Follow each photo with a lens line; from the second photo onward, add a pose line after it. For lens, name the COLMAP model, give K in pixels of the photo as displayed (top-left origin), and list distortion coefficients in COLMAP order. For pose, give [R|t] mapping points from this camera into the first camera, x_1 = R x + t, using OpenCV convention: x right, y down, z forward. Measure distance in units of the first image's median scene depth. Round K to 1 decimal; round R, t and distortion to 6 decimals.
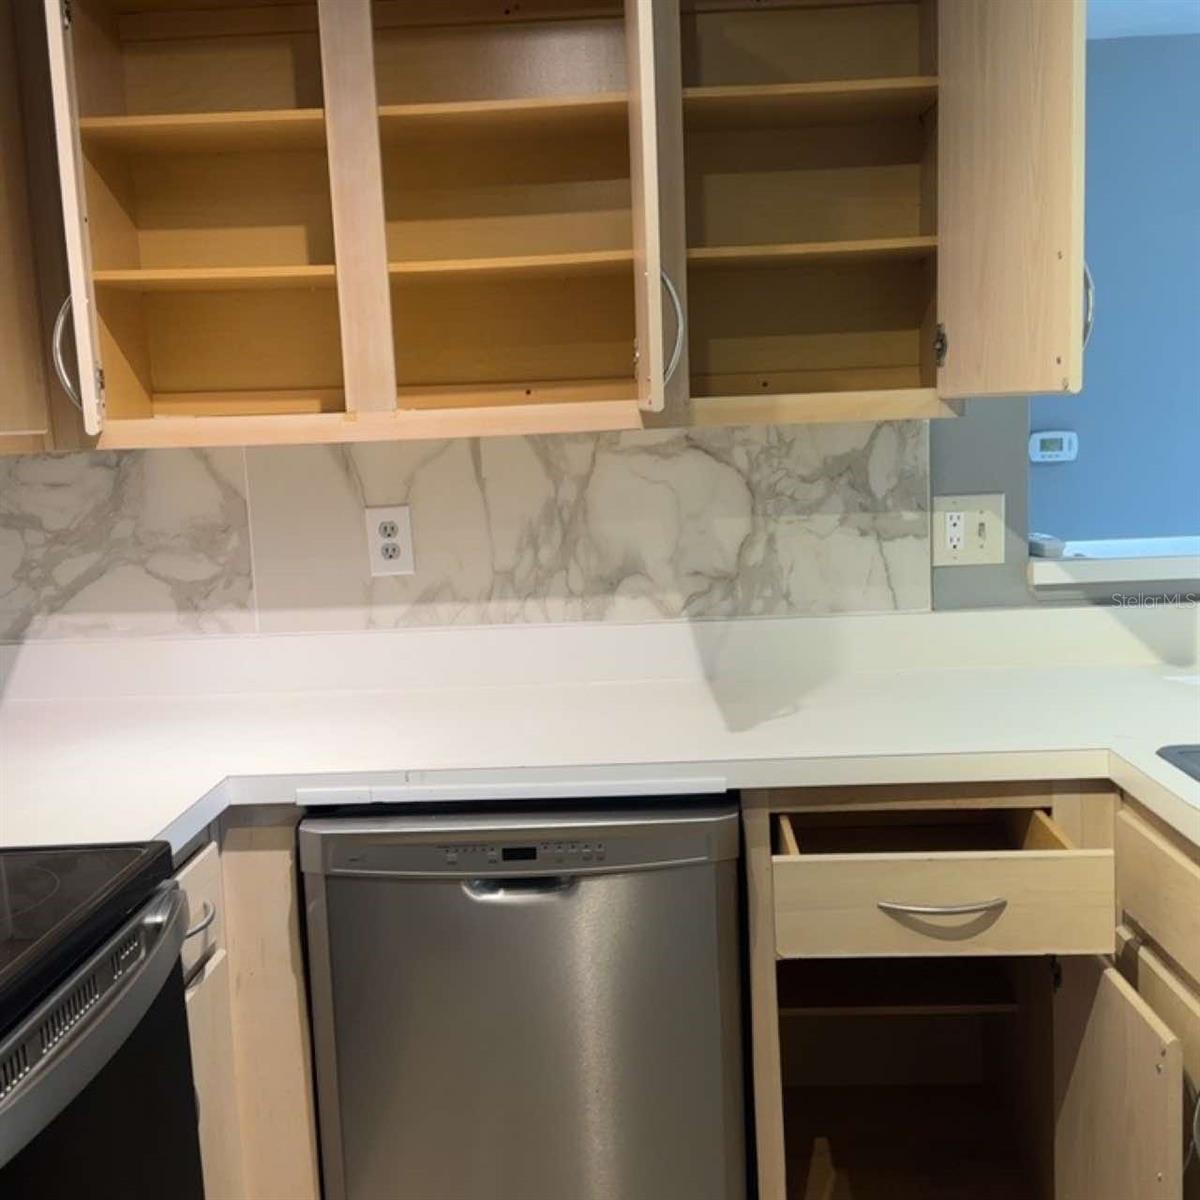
lens RADIAL K [[1457.0, 0, 601.6], [0, 1457.0, 594.4], [0, 0, 1]] dist [0.152037, 0.000000]
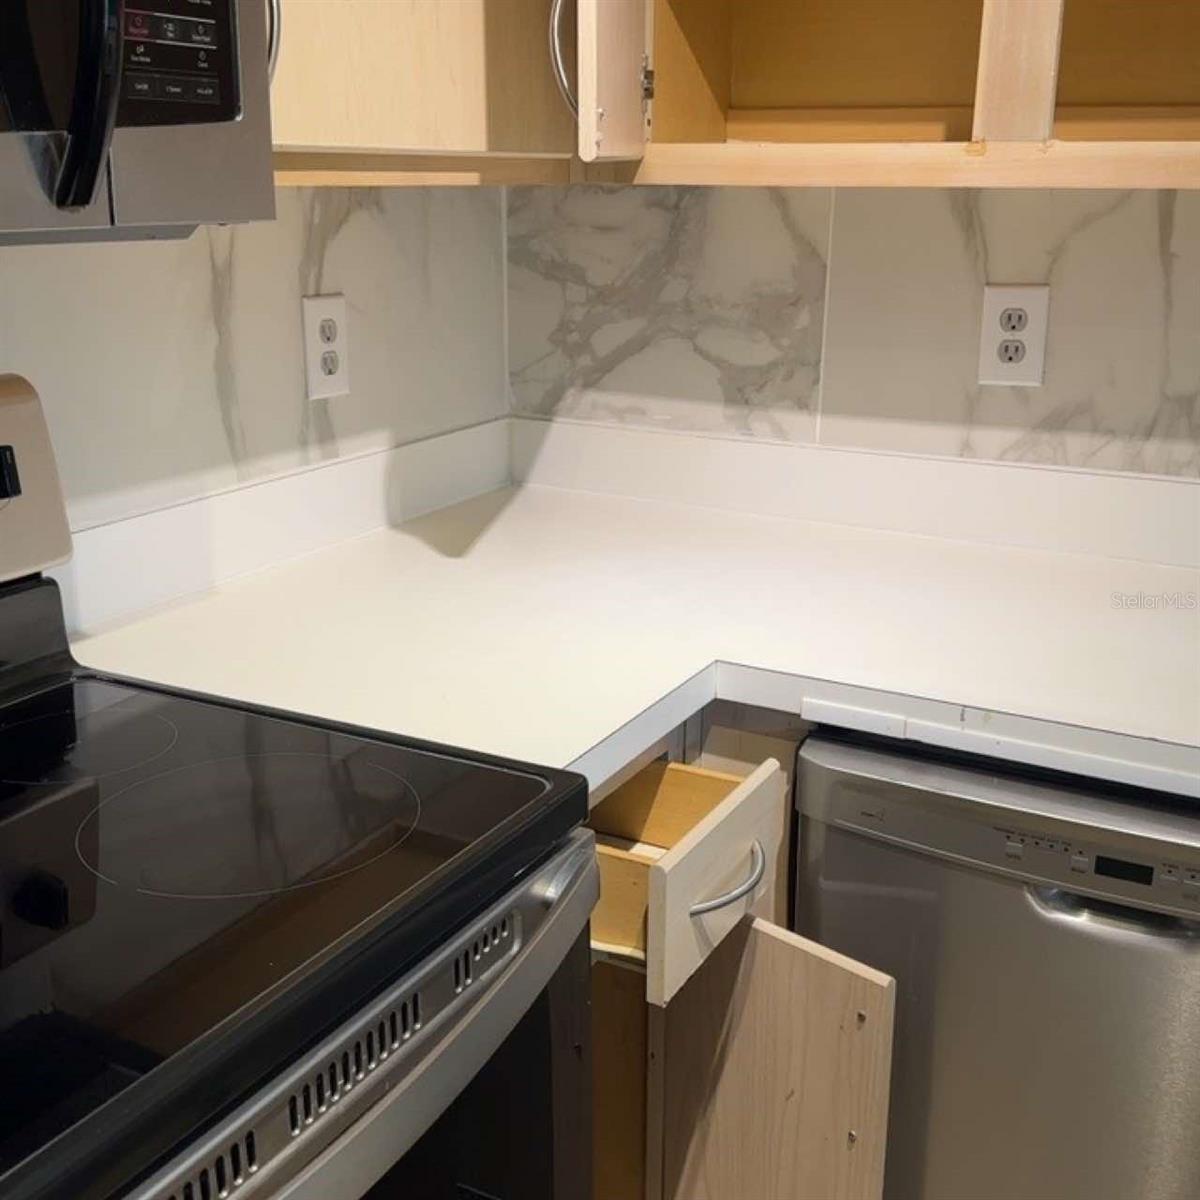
lens RADIAL K [[1457.0, 0, 611.4], [0, 1457.0, 594.2], [0, 0, 1]] dist [0.152037, 0.000000]
pose [[0.903969, 0.168497, -0.393000, -0.017901], [-0.101003, 0.977220, 0.186653, -0.028842], [0.415498, -0.129034, 0.900395, 0.259851]]
